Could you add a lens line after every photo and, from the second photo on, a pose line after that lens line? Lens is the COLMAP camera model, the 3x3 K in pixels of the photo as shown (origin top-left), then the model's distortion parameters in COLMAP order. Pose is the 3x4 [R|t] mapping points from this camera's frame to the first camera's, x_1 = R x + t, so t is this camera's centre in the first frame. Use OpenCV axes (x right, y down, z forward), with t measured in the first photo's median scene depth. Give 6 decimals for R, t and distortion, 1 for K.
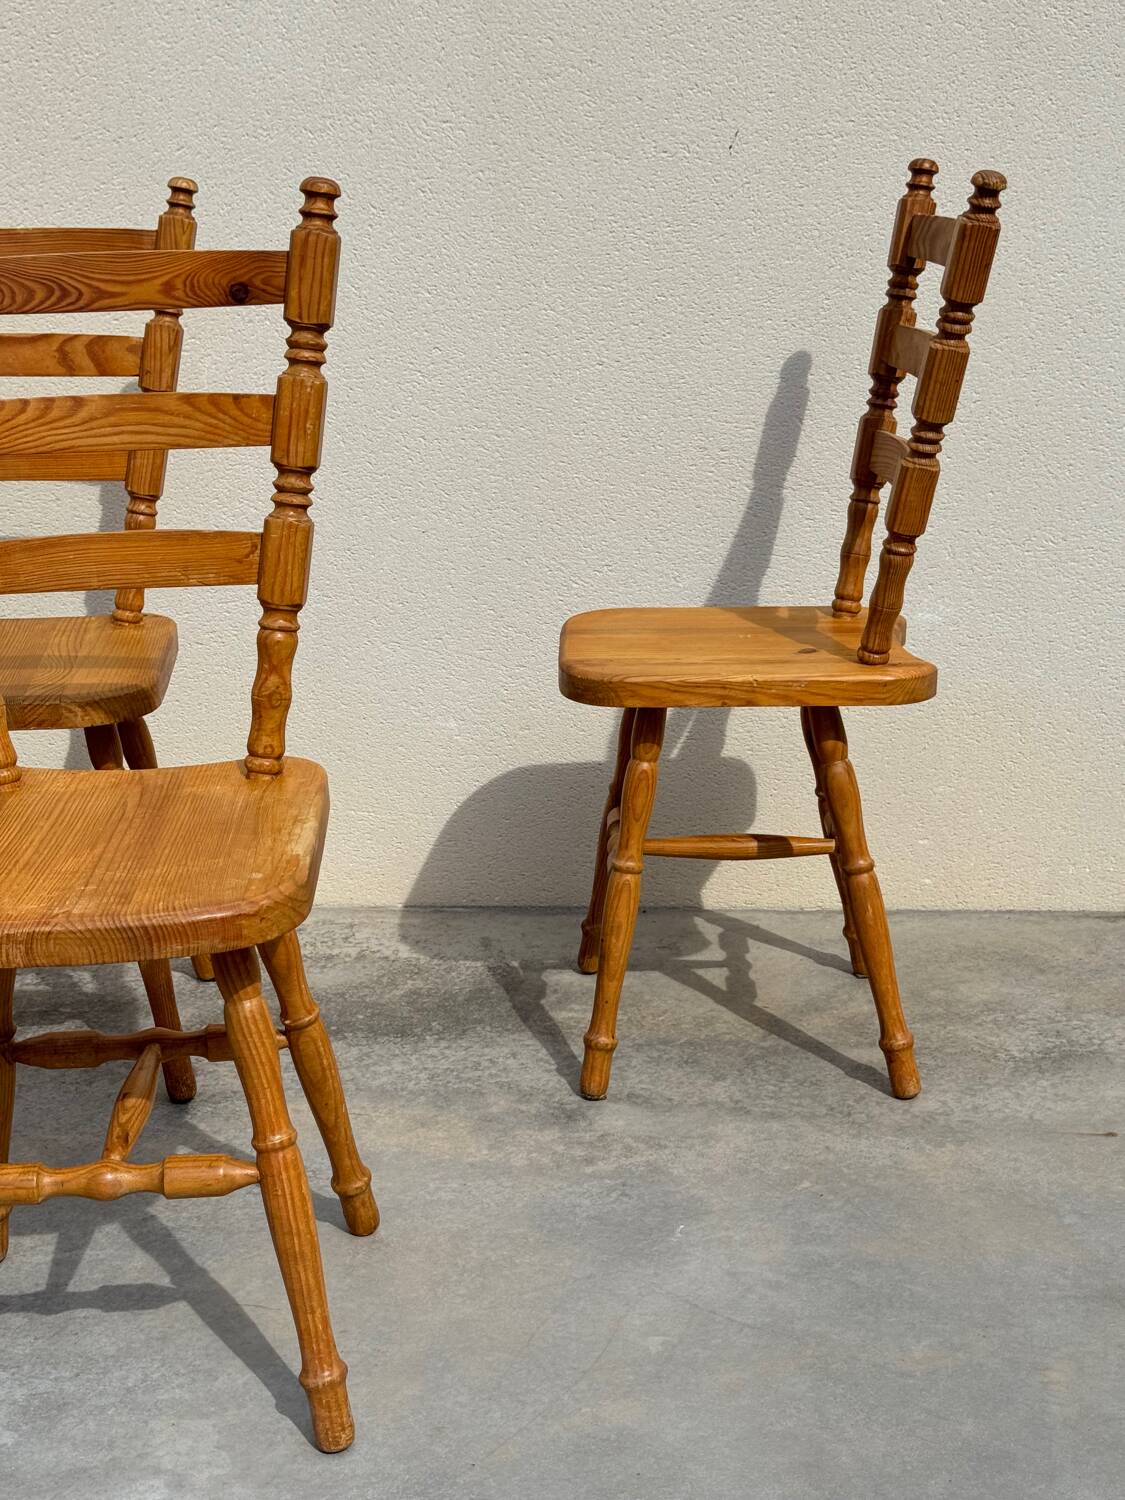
lens RADIAL K [[2110.0, 0, 566.5], [0, 2110.0, 757.4], [0, 0, 1]] dist [0.120718, 0.000000]
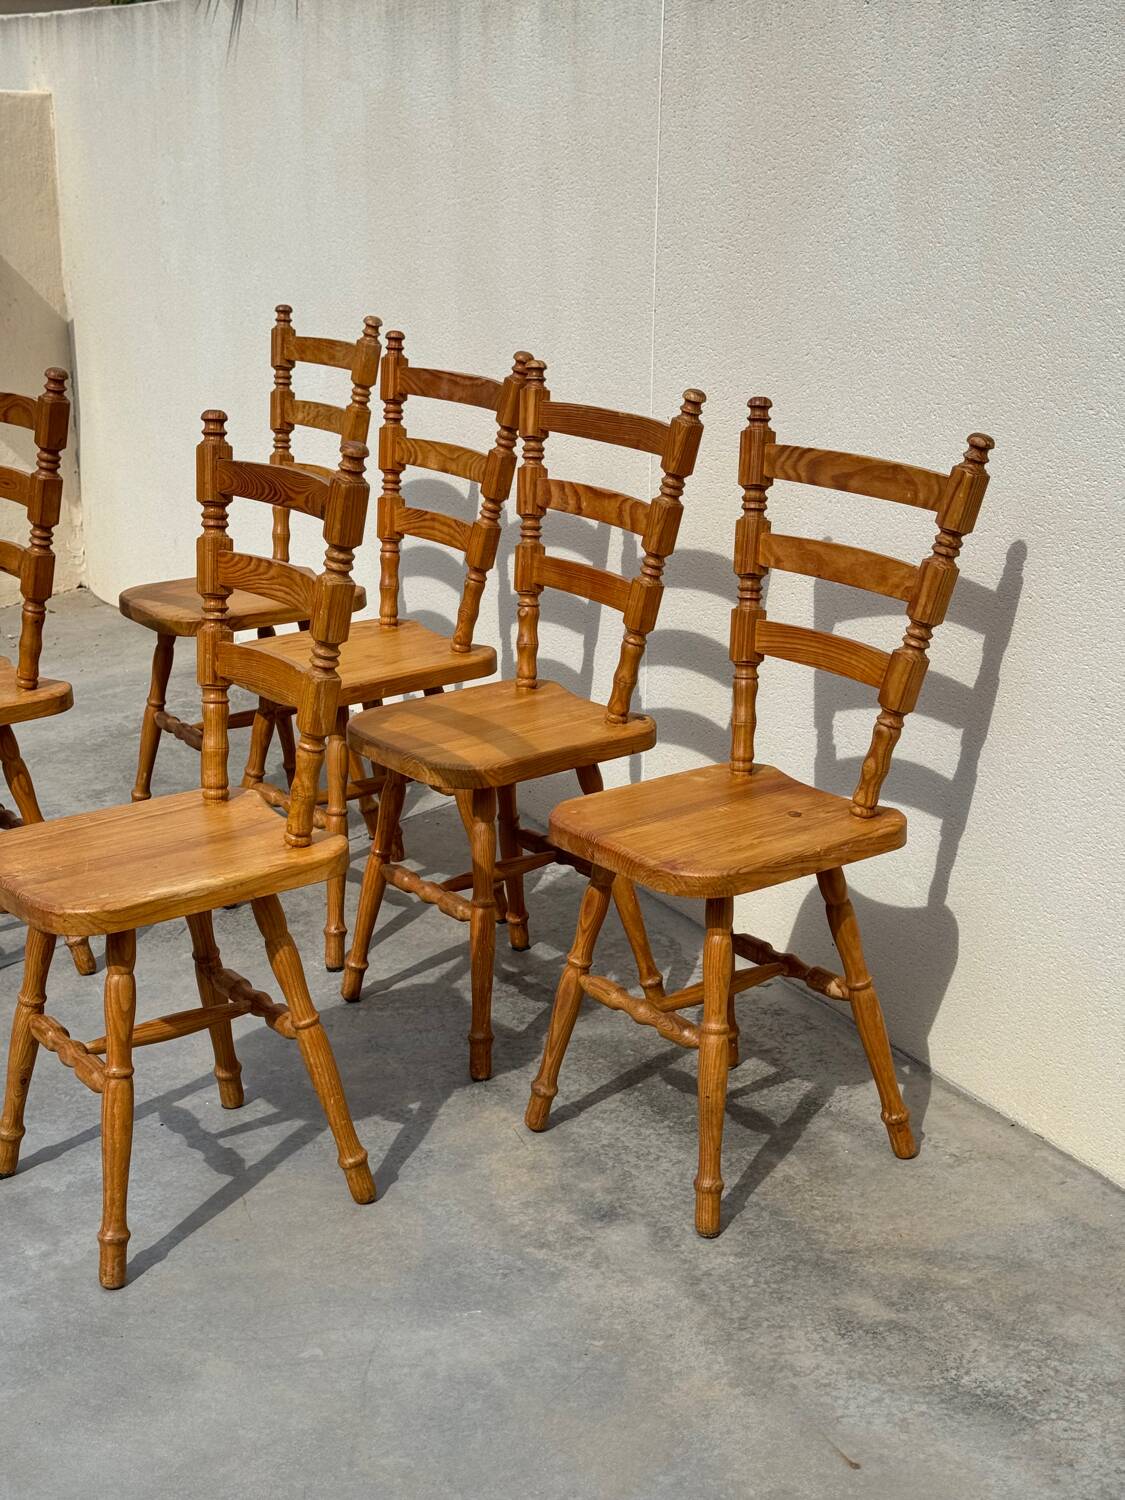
lens RADIAL K [[2110.0, 0, 557.5], [0, 2110.0, 746.0], [0, 0, 1]] dist [0.120718, 0.000000]
pose [[0.532559, 0.261518, -0.804978, 0.891766], [-0.243787, 0.958159, 0.149998, -0.258362], [0.810524, 0.116361, 0.574031, 0.276180]]
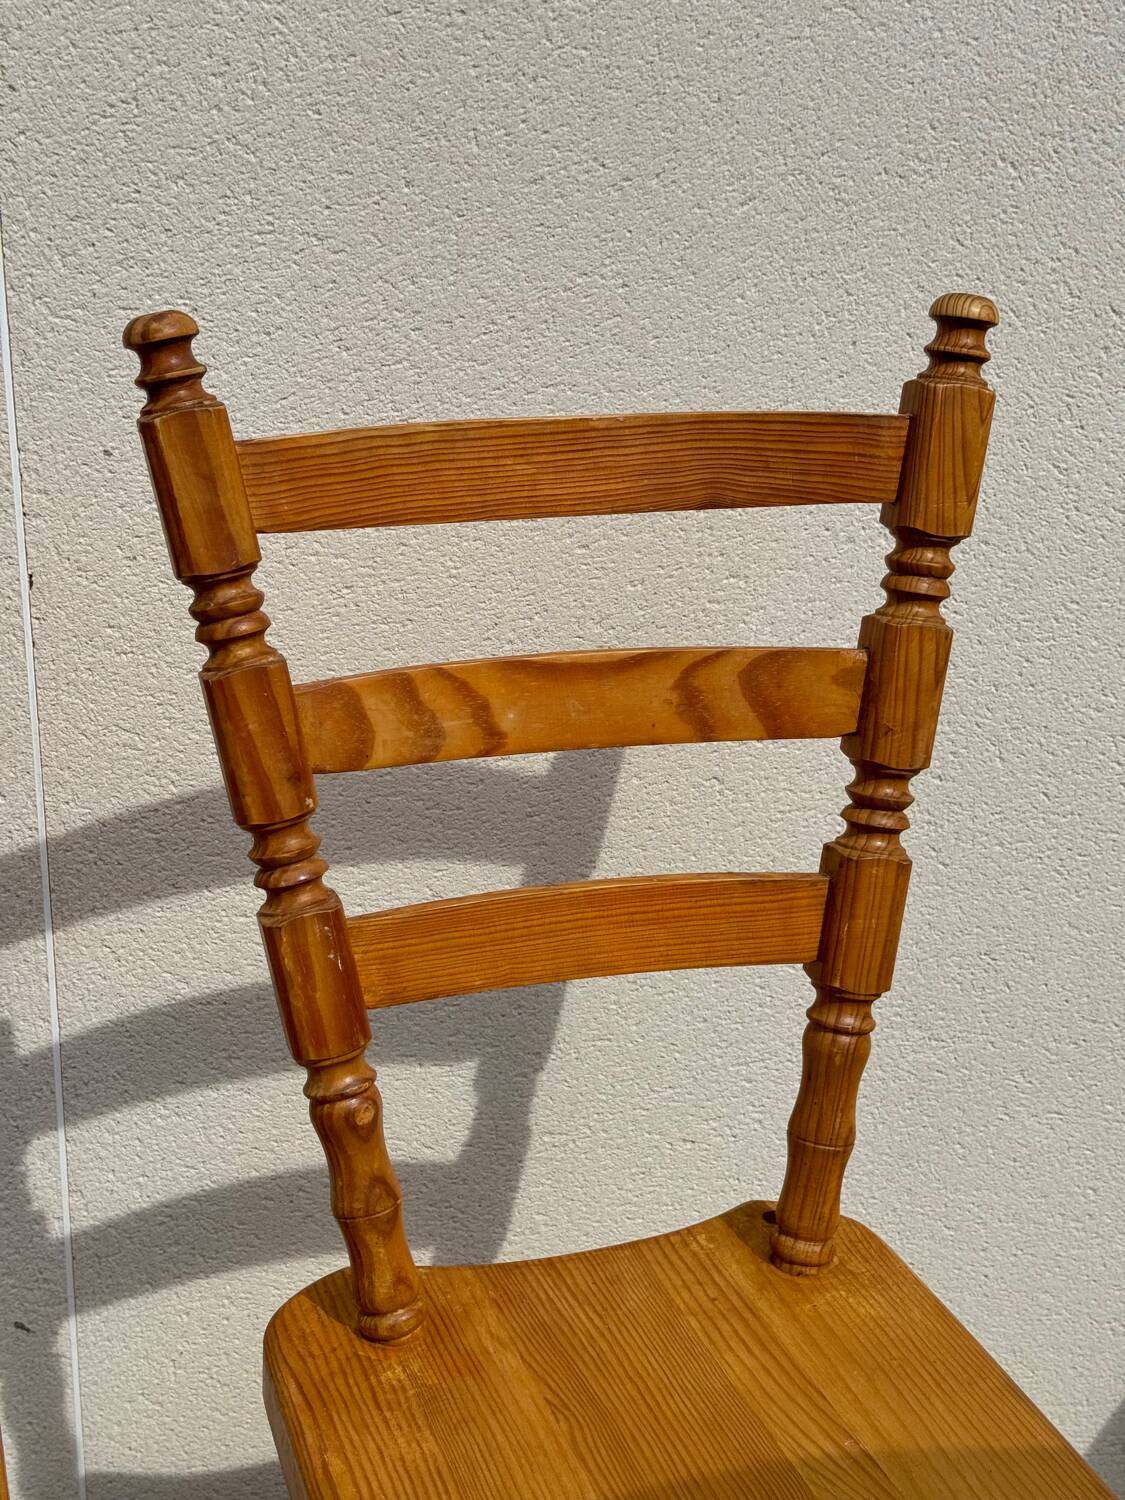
lens RADIAL K [[2110.0, 0, 568.4], [0, 2110.0, 740.6], [0, 0, 1]] dist [0.120718, 0.000000]
pose [[0.973685, -0.052474, 0.221774, -0.393003], [0.045588, 0.998309, 0.036058, -0.215905], [-0.223291, -0.024999, 0.974431, 0.638029]]
